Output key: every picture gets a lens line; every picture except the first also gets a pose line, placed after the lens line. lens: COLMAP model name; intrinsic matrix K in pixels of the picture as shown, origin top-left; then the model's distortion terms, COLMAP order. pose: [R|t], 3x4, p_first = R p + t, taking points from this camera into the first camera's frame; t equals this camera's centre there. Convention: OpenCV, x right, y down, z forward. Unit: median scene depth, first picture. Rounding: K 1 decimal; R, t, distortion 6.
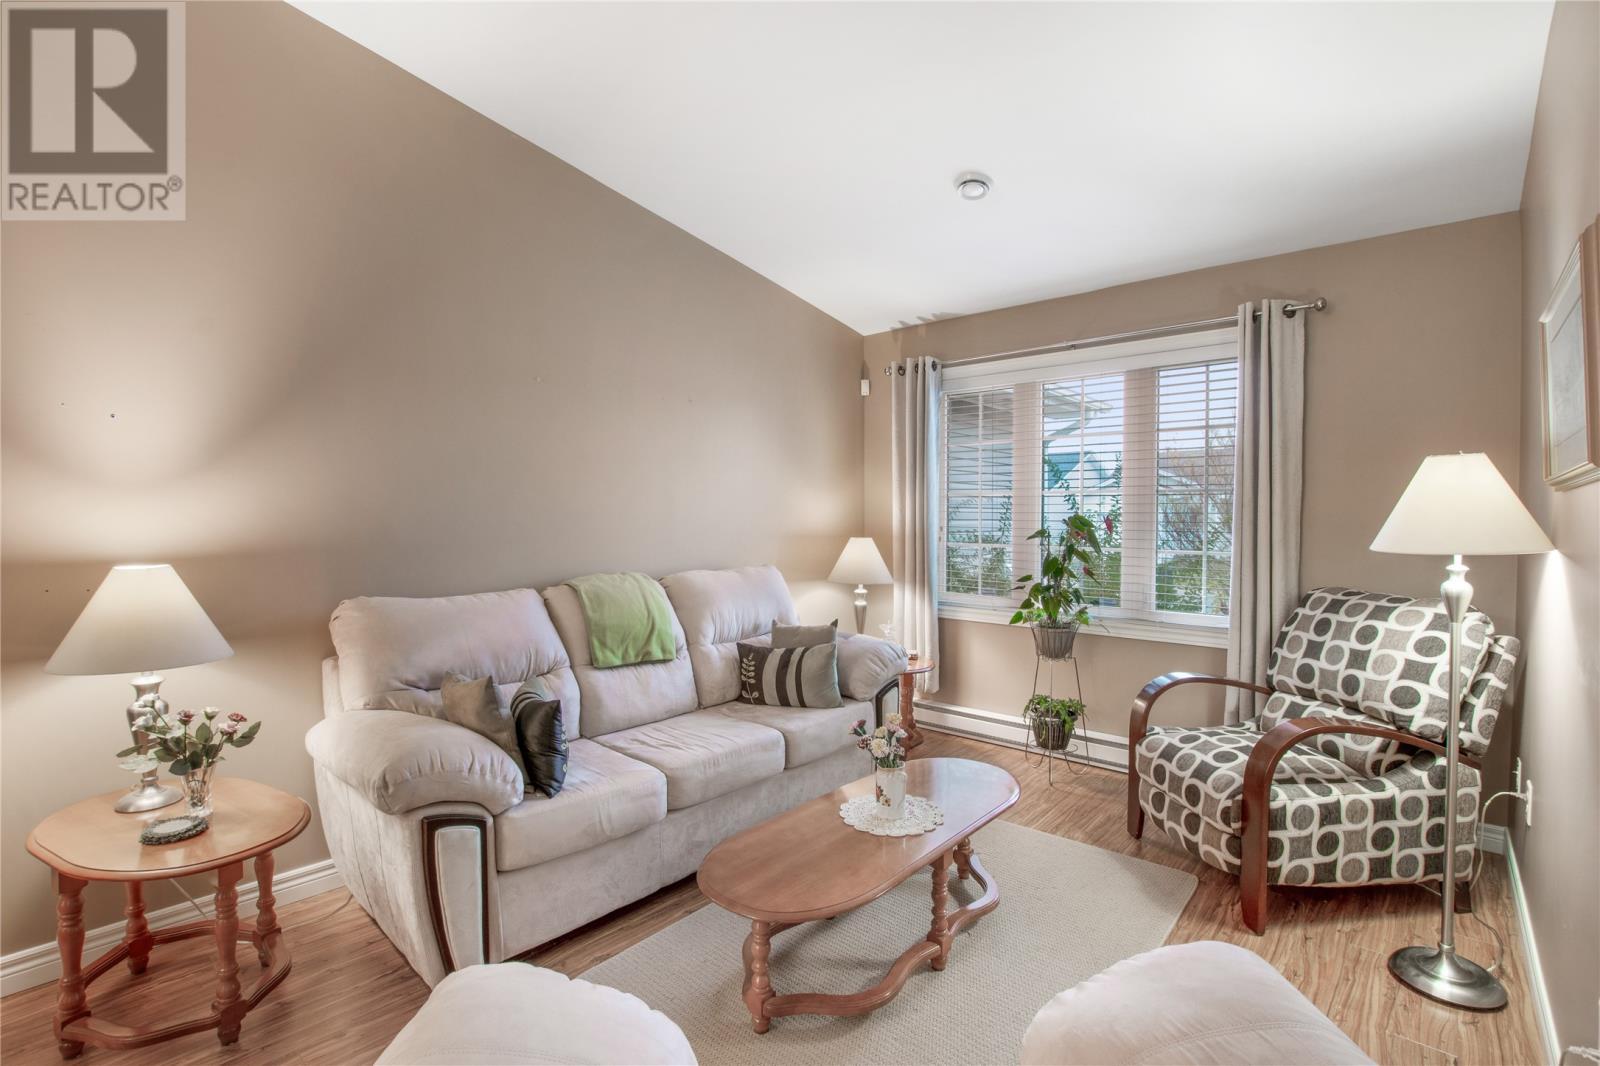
lens RADIAL K [[720.2, 0, 800.0], [0, 720.2, 533.0], [0, 0, 1]] dist [-0.030590, -0.000286]
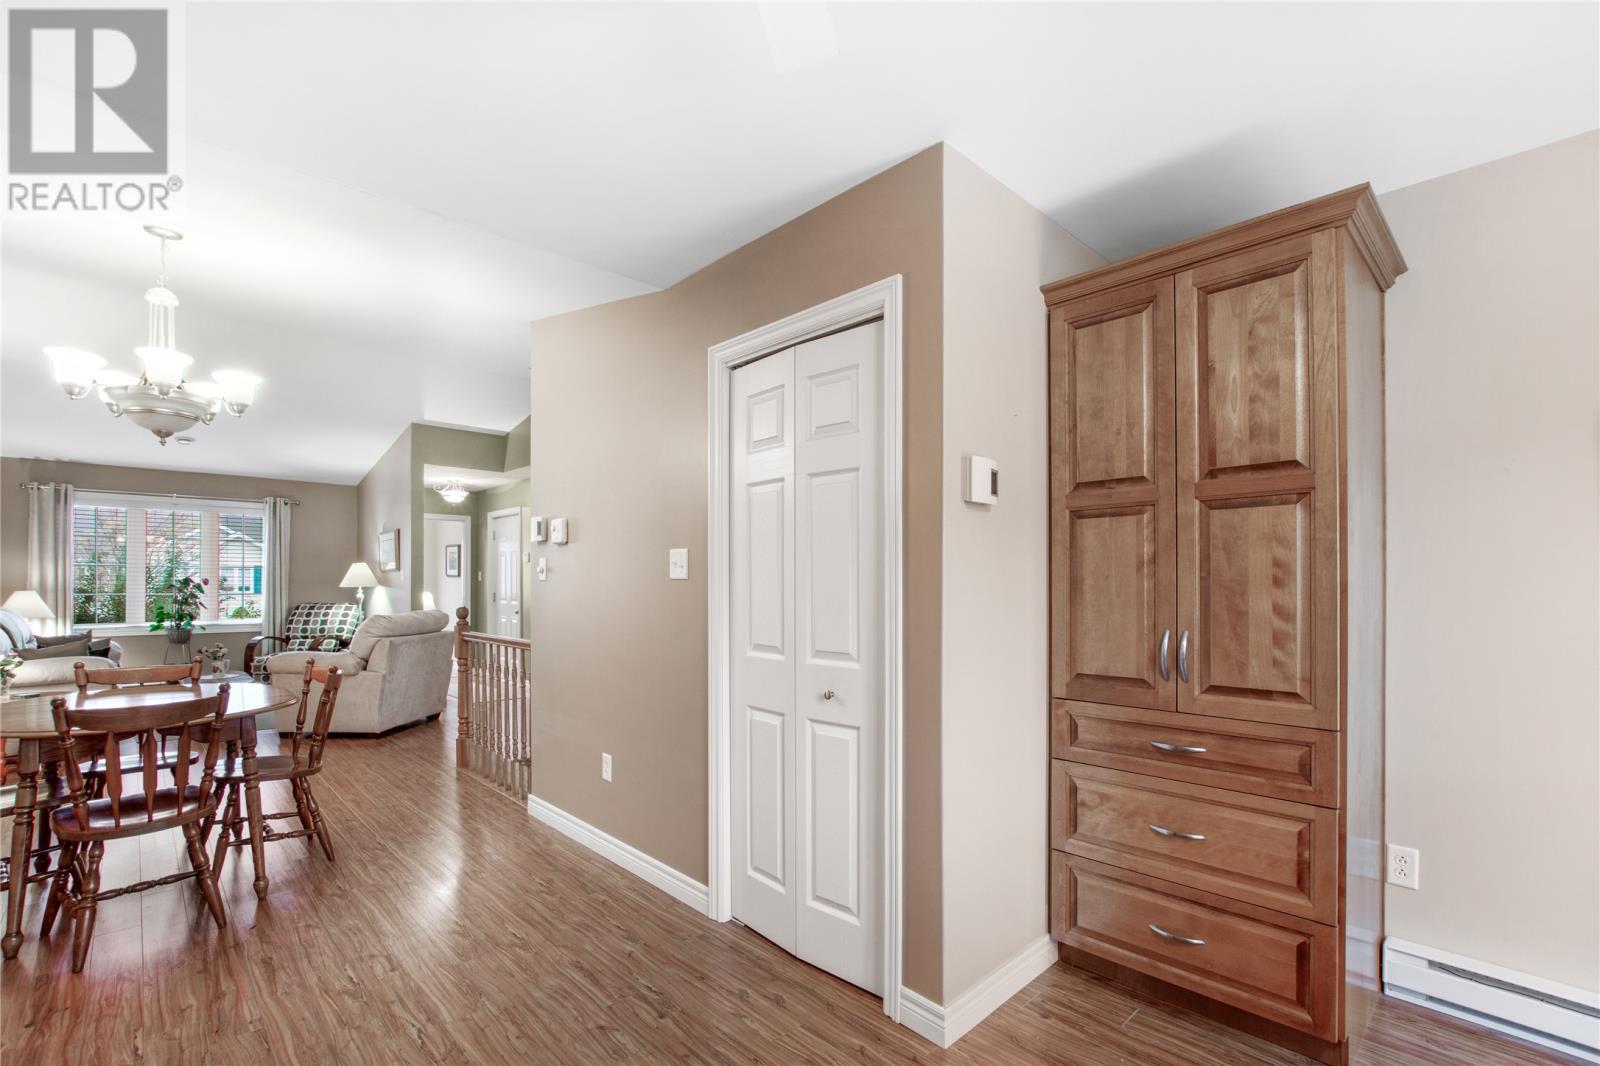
lens RADIAL K [[727.1, 0, 797.6], [0, 727.1, 580.1], [0, 0, 1]] dist [-0.002445, -0.000351]
pose [[0.088730, 0.007360, 0.996029, -2.240135], [0.024032, 0.999666, -0.009527, 0.066762], [-0.995766, 0.024782, 0.088523, -1.403159]]
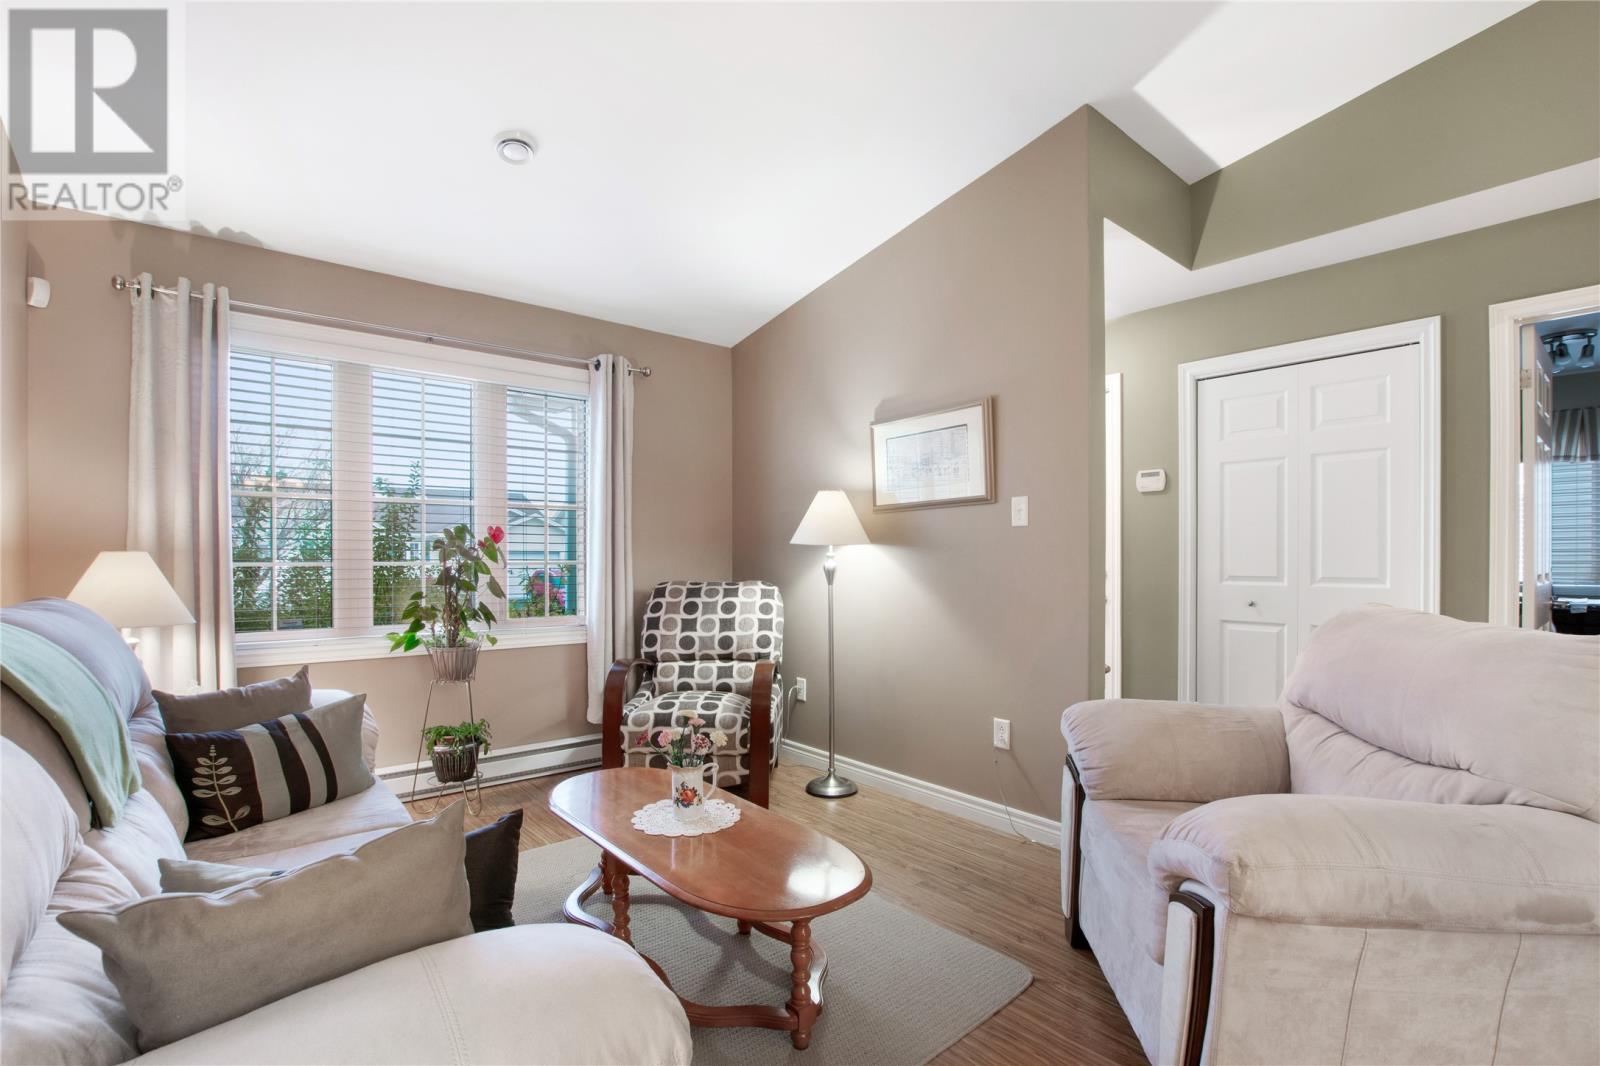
lens RADIAL K [[737.3, 0, 805.0], [0, 737.3, 558.4], [0, 0, 1]] dist [-0.026755, -0.000174]
pose [[0.146036, 0.001061, 0.989279, -0.683219], [0.027497, 0.999609, -0.005131, 0.050605], [-0.988897, 0.027952, 0.145950, 0.584942]]
